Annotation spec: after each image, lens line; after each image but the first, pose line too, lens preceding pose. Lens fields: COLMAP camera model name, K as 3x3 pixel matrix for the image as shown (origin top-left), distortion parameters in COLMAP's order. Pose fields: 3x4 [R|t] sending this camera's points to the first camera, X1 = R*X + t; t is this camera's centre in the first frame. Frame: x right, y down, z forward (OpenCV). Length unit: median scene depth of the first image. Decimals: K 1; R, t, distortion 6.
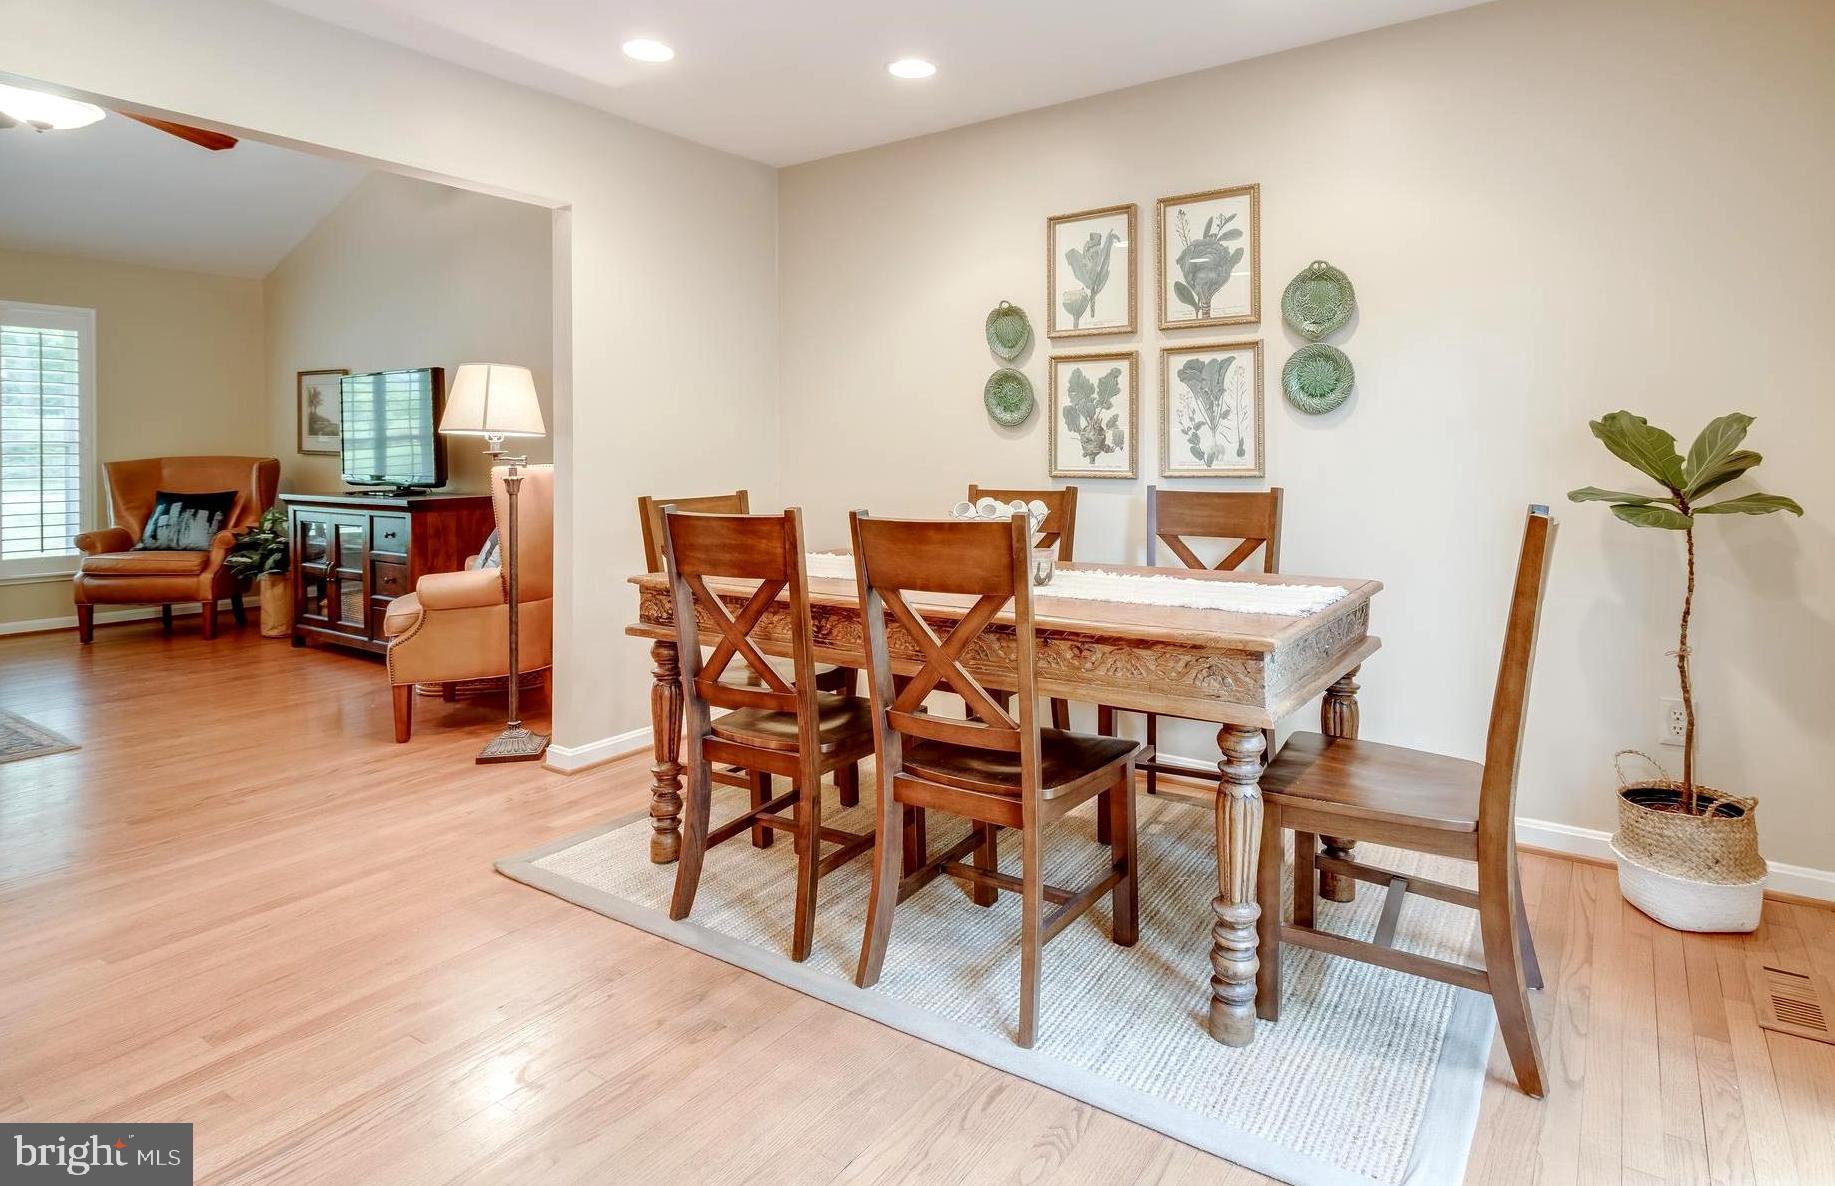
lens RADIAL K [[1029.4, 0, 875.5], [0, 1029.4, 465.3], [0, 0, 1]] dist [0.014843, -0.005404]
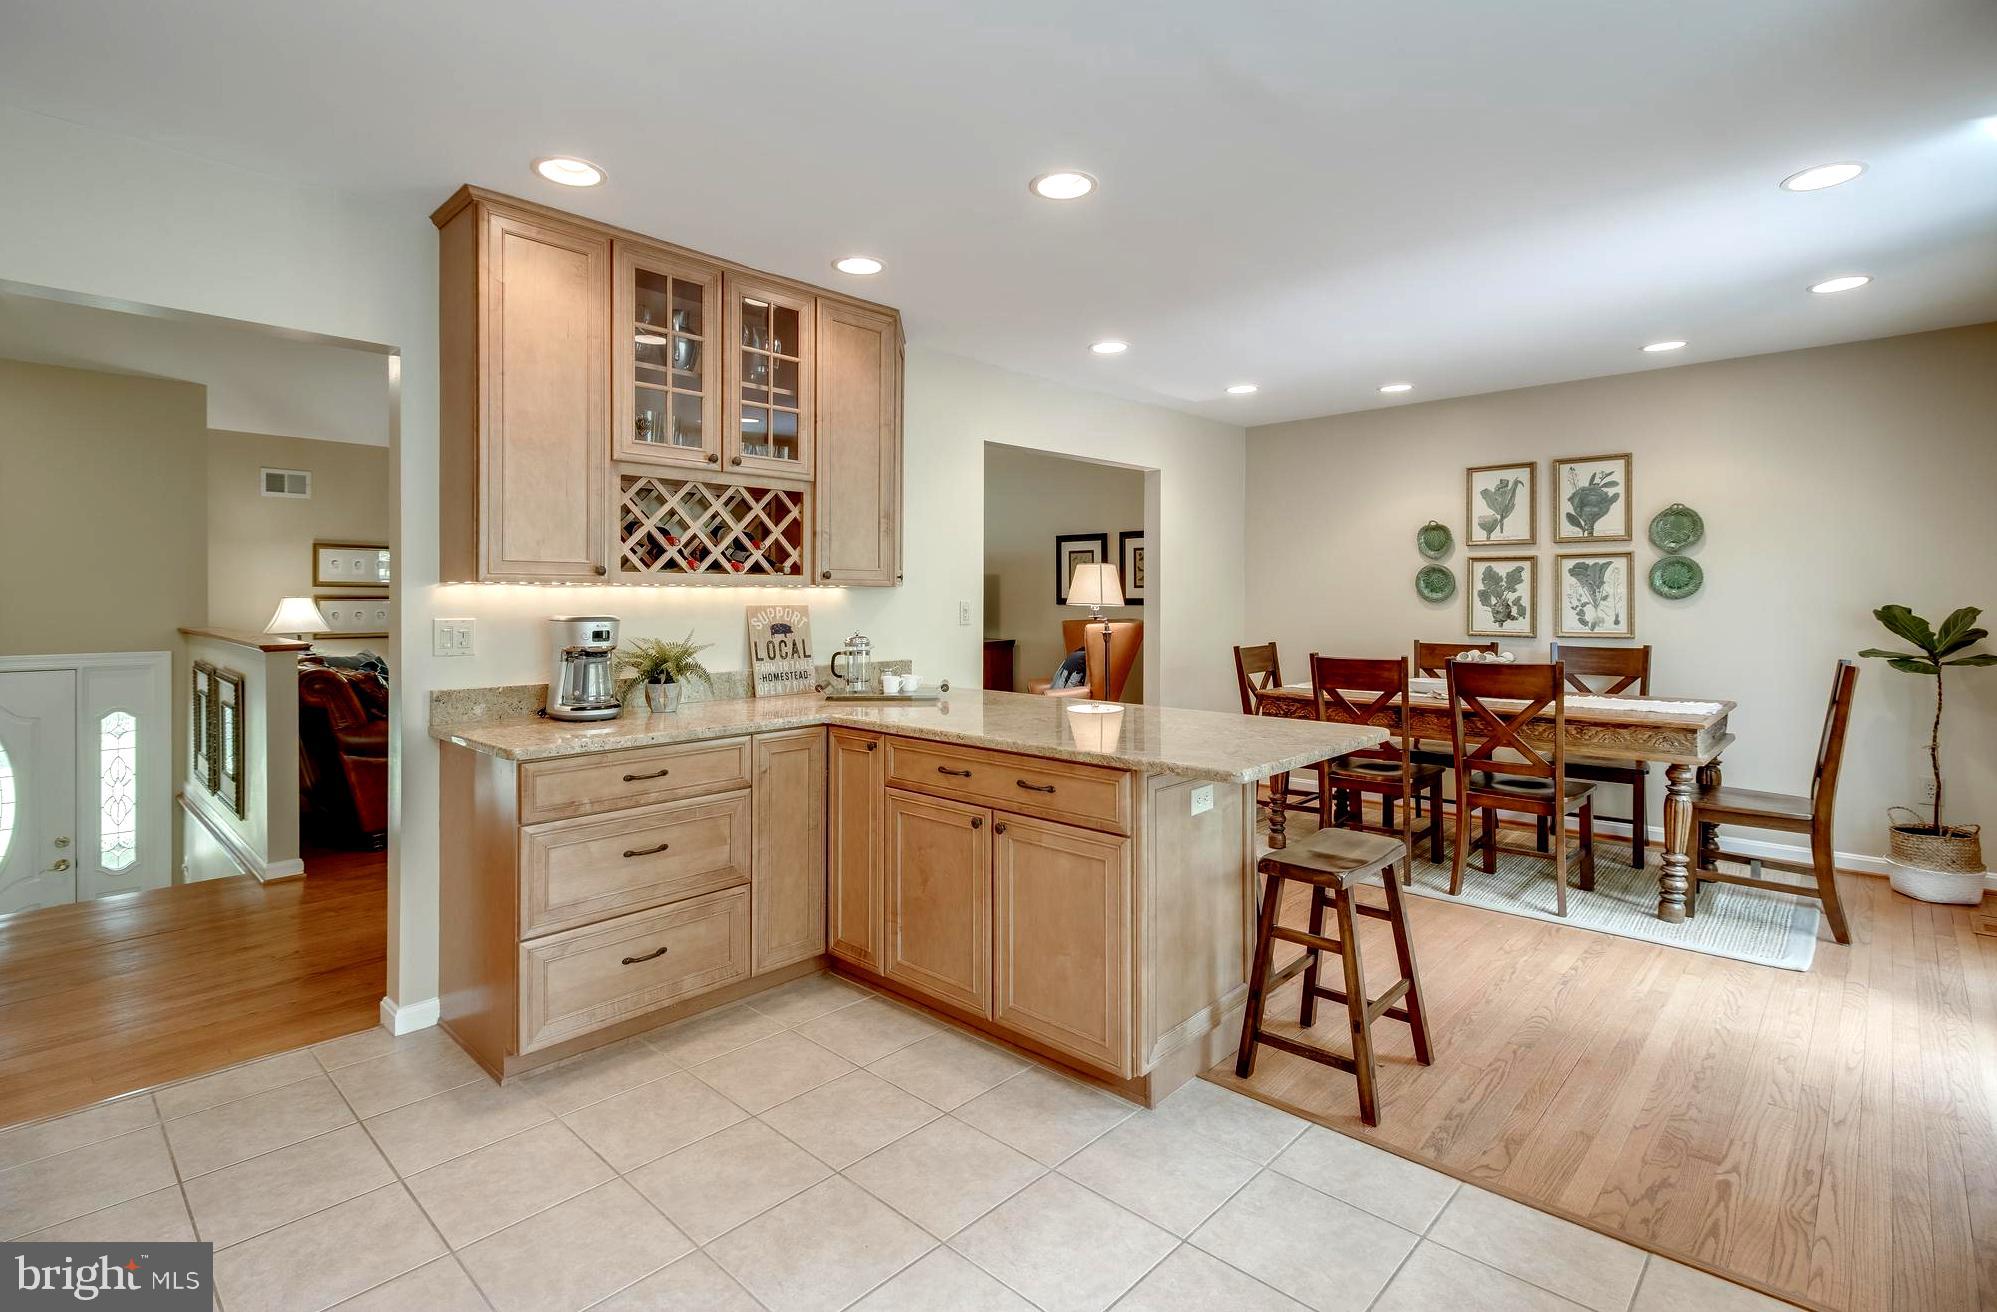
lens RADIAL K [[933.7, 0, 915.2], [0, 933.7, 609.1], [0, 0, 1]] dist [-0.004103, -0.002796]
pose [[0.983118, 0.004696, -0.182913, -0.444109], [-0.004408, 0.999988, 0.001981, -0.030734], [0.182921, -0.001141, 0.983127, -0.601480]]
